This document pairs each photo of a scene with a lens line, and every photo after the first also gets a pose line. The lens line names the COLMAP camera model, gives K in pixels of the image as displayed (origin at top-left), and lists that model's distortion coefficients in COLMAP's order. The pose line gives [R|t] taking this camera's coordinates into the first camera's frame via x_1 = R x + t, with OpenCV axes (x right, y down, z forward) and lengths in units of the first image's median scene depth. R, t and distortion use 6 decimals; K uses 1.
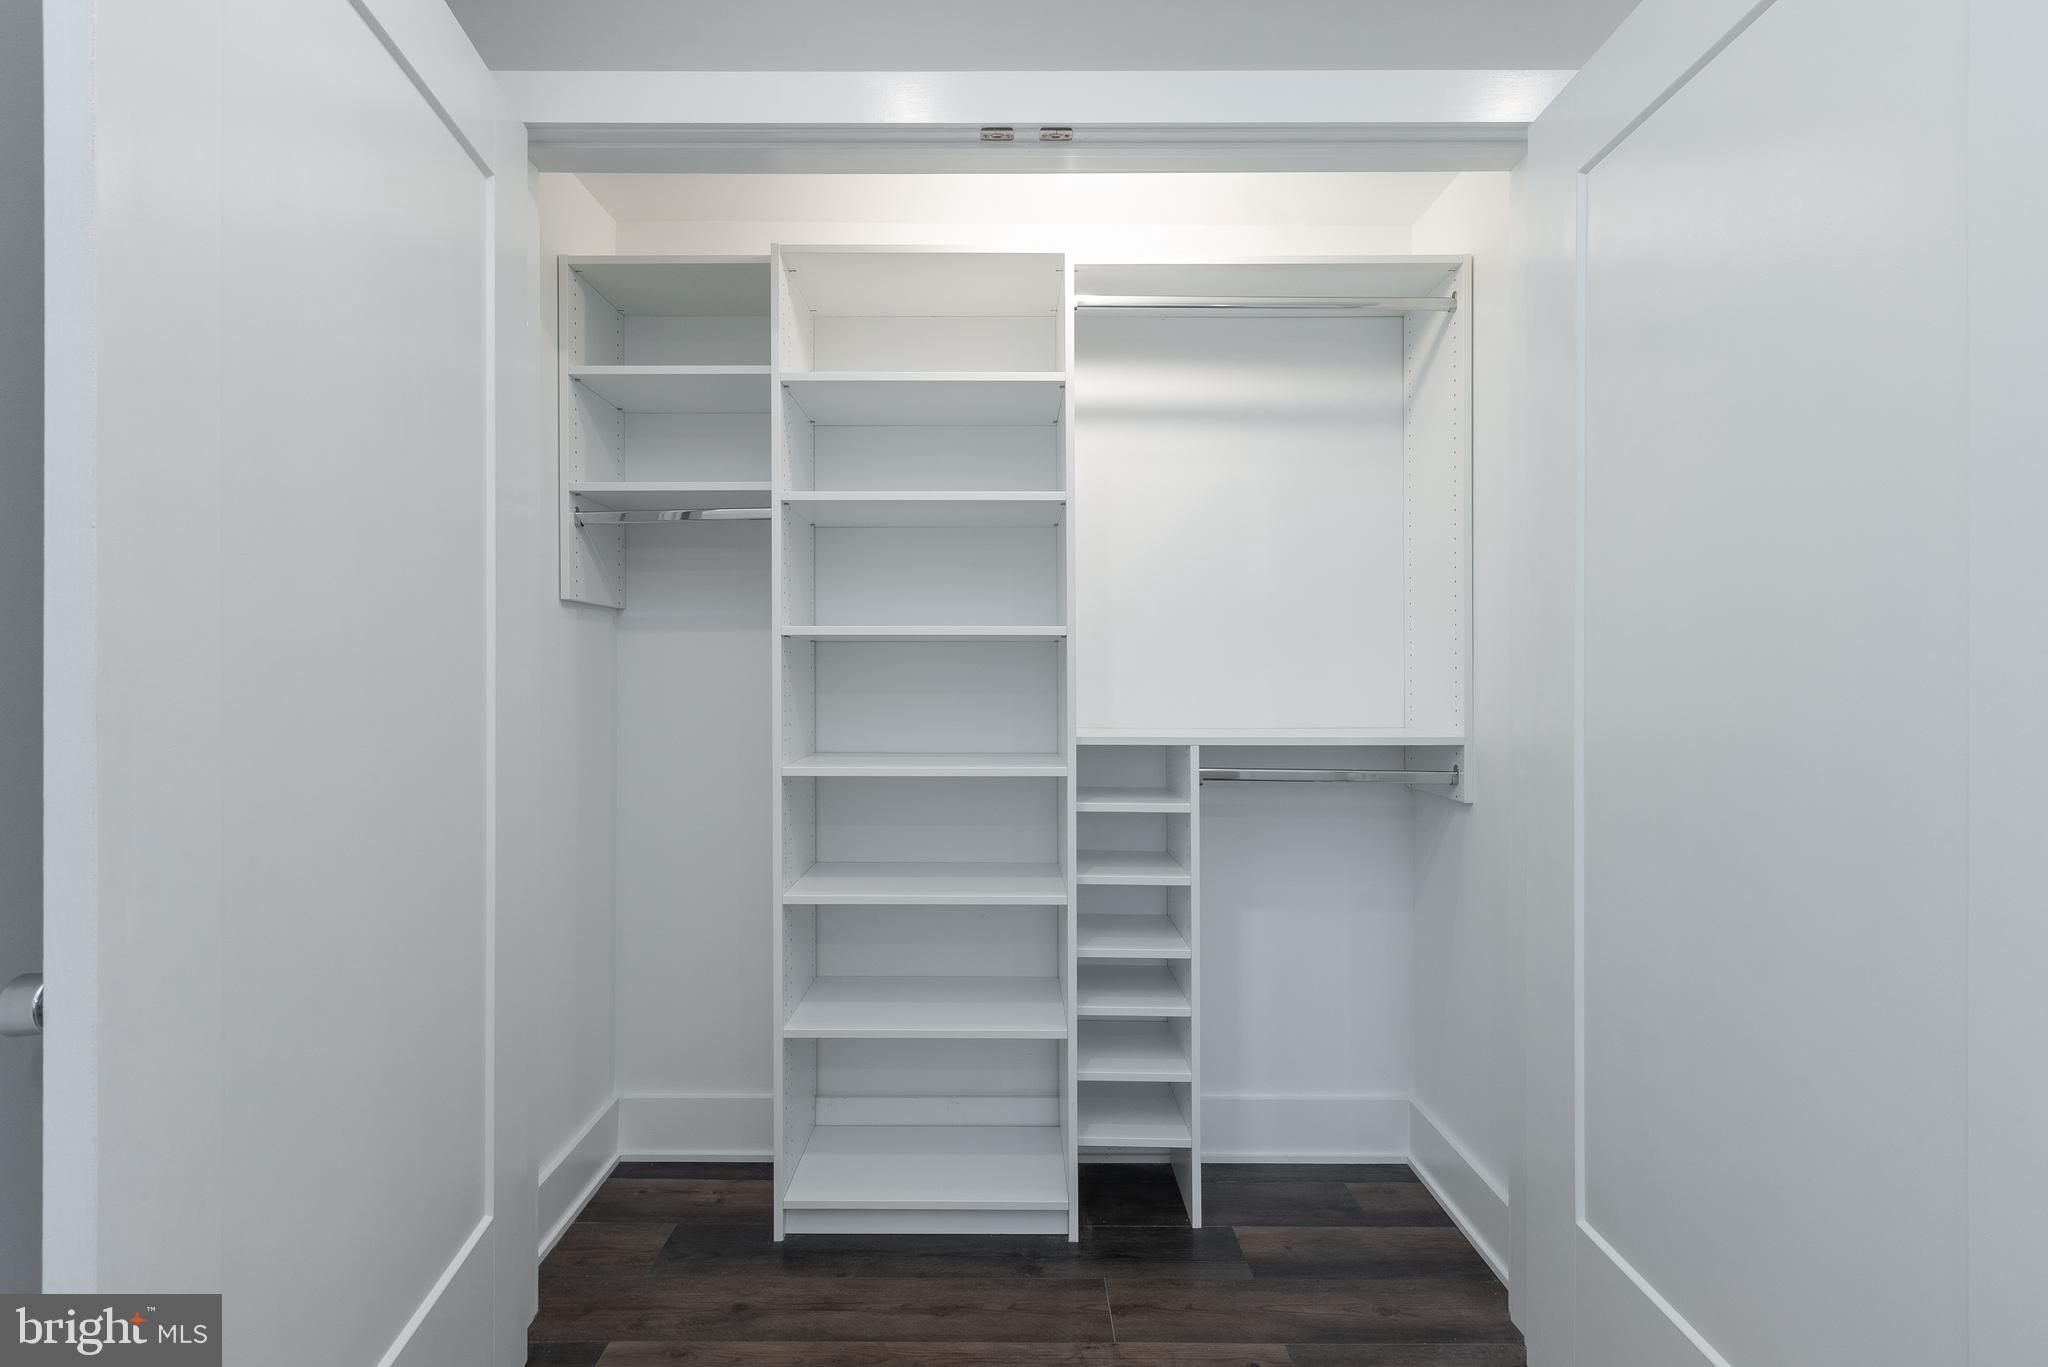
lens RADIAL K [[930.6, 0, 1014.5], [0, 930.6, 683.6], [0, 0, 1]] dist [0.001919, 0.000159]
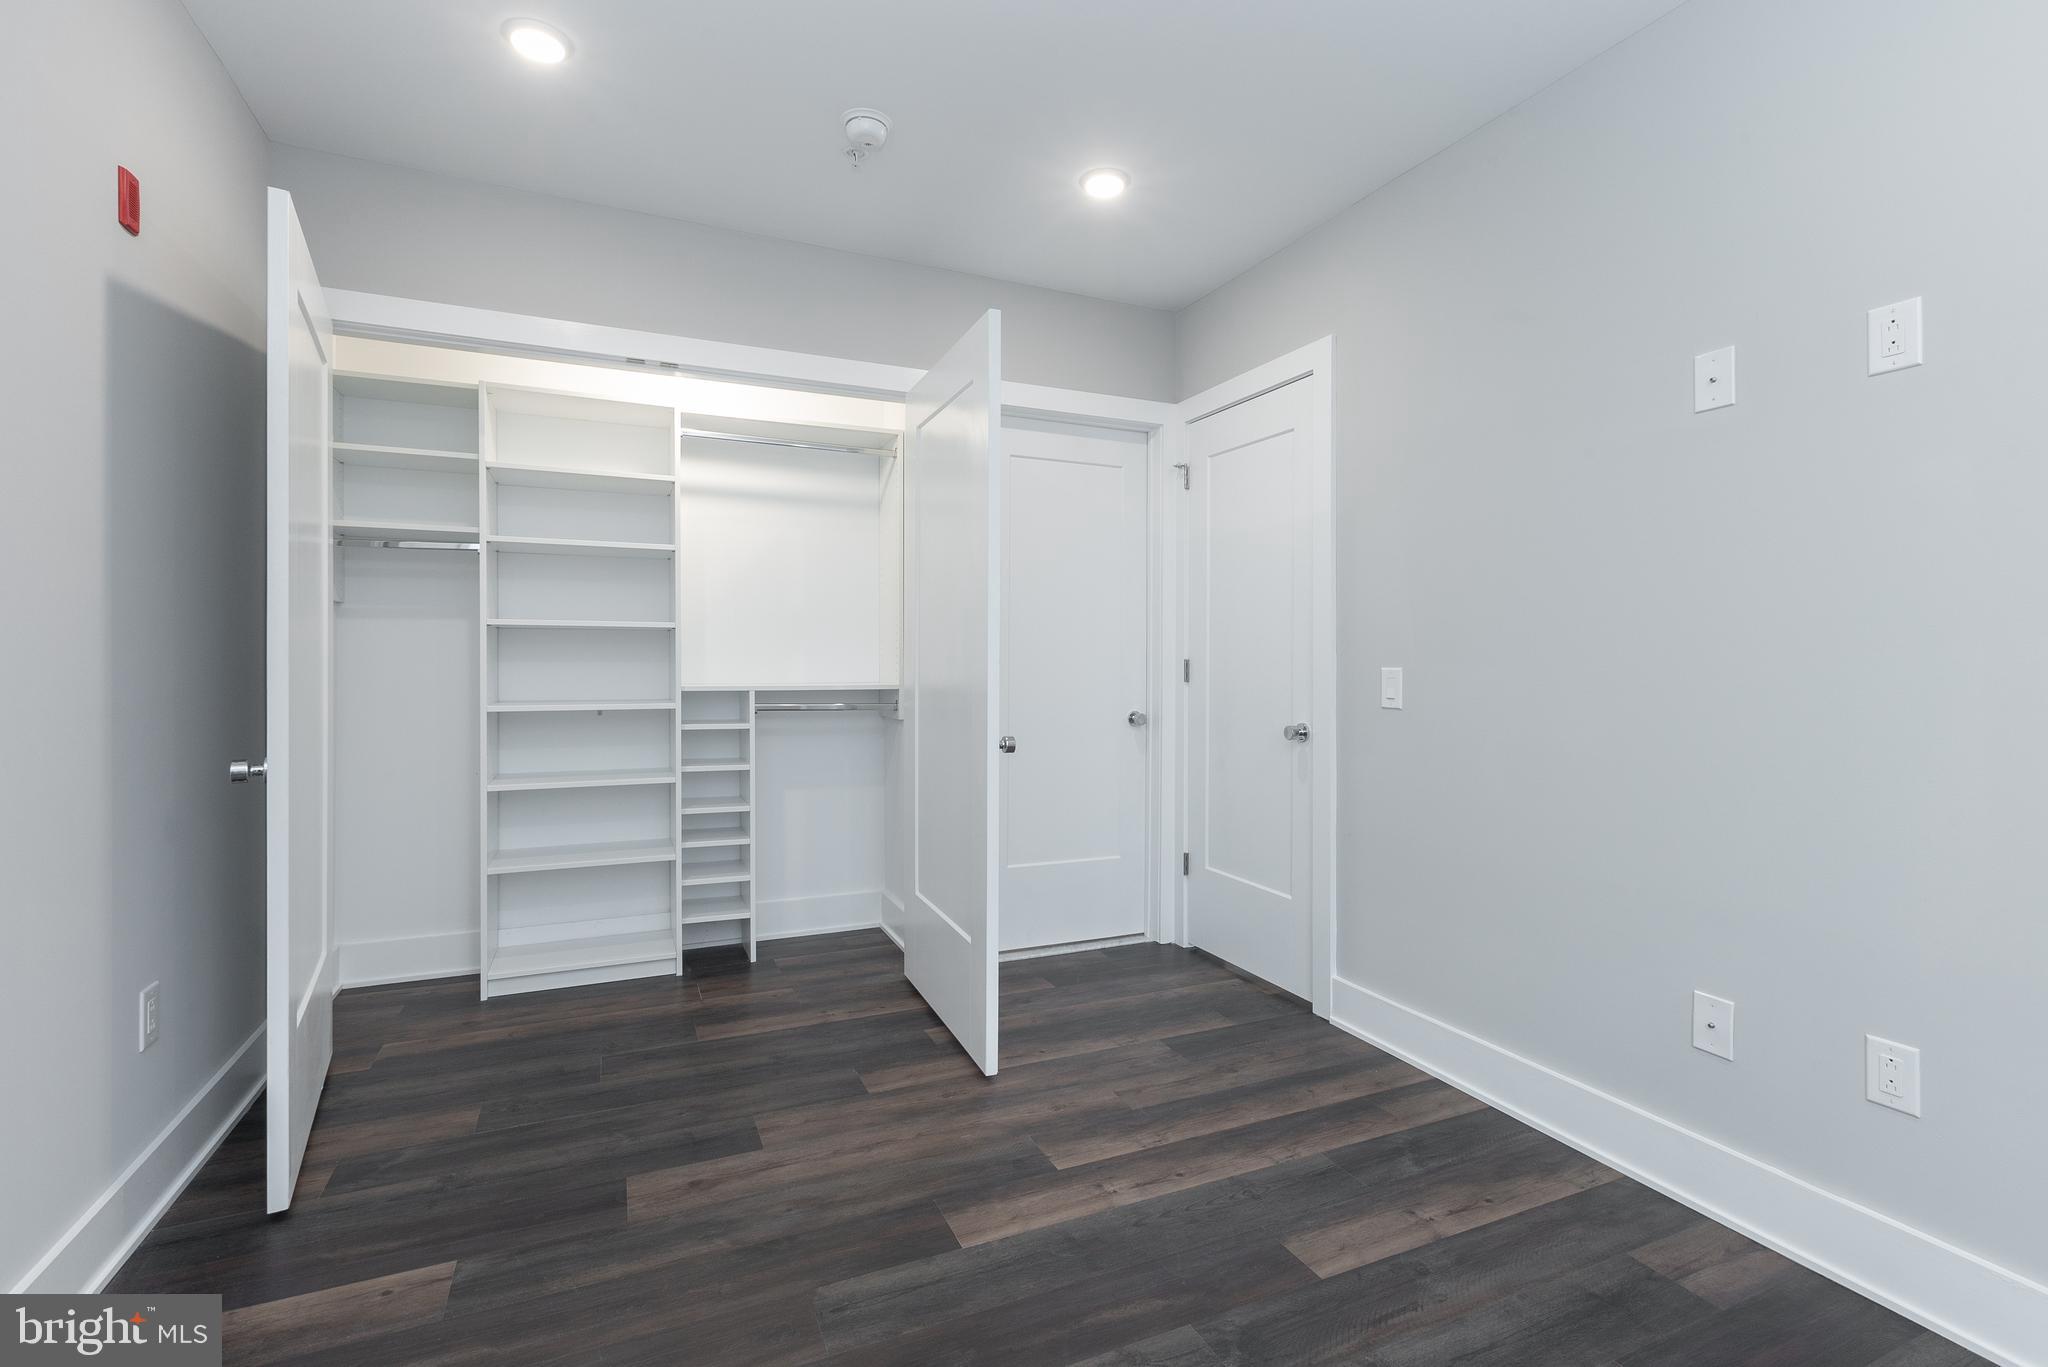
lens RADIAL K [[930.6, 0, 1021.5], [0, 930.6, 667.7], [0, 0, 1]] dist [0.001919, 0.000159]
pose [[0.916294, 0.001107, 0.400505, -0.047128], [-0.002946, 0.999988, 0.003977, 0.014719], [-0.400496, -0.004824, 0.916286, -0.833862]]
